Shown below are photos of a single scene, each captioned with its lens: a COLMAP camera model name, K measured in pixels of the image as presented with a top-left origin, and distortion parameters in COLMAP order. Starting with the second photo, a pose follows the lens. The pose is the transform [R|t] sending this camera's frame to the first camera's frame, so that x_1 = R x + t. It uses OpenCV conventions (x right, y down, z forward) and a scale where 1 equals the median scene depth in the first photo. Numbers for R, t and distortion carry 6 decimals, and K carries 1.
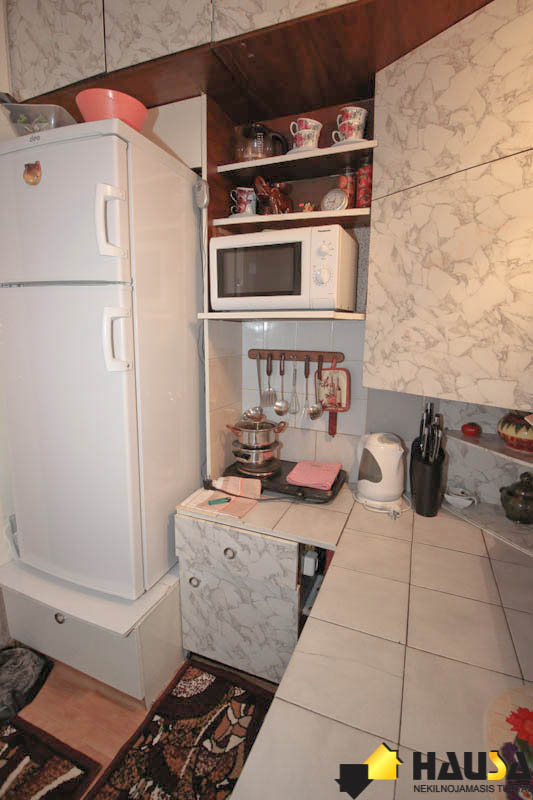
lens RADIAL K [[373.2, 0, 264.8], [0, 373.2, 392.9], [0, 0, 1]] dist [-0.015223, -0.006332]
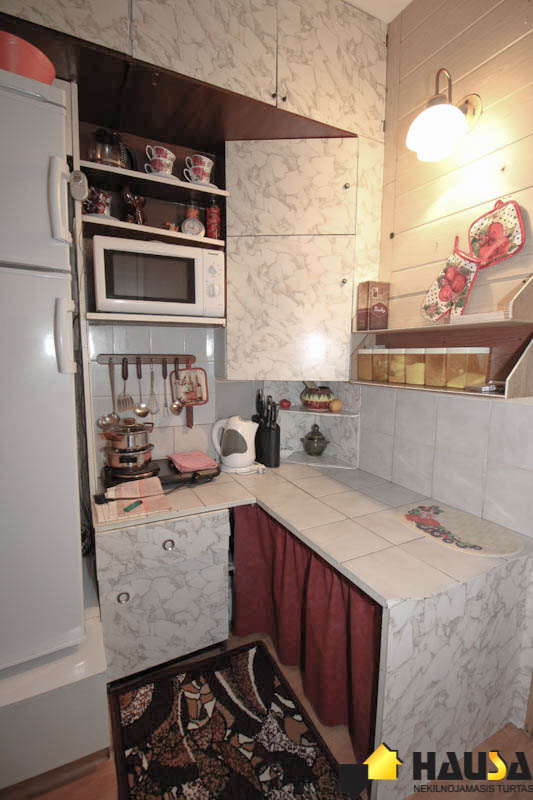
lens RADIAL K [[373.2, 0, 267.9], [0, 373.2, 397.4], [0, 0, 1]] dist [-0.015223, -0.006332]
pose [[0.647905, -0.098259, 0.755357, -0.649827], [0.120068, 0.992422, 0.026108, 0.026703], [-0.752198, 0.073779, 0.654793, 0.076349]]
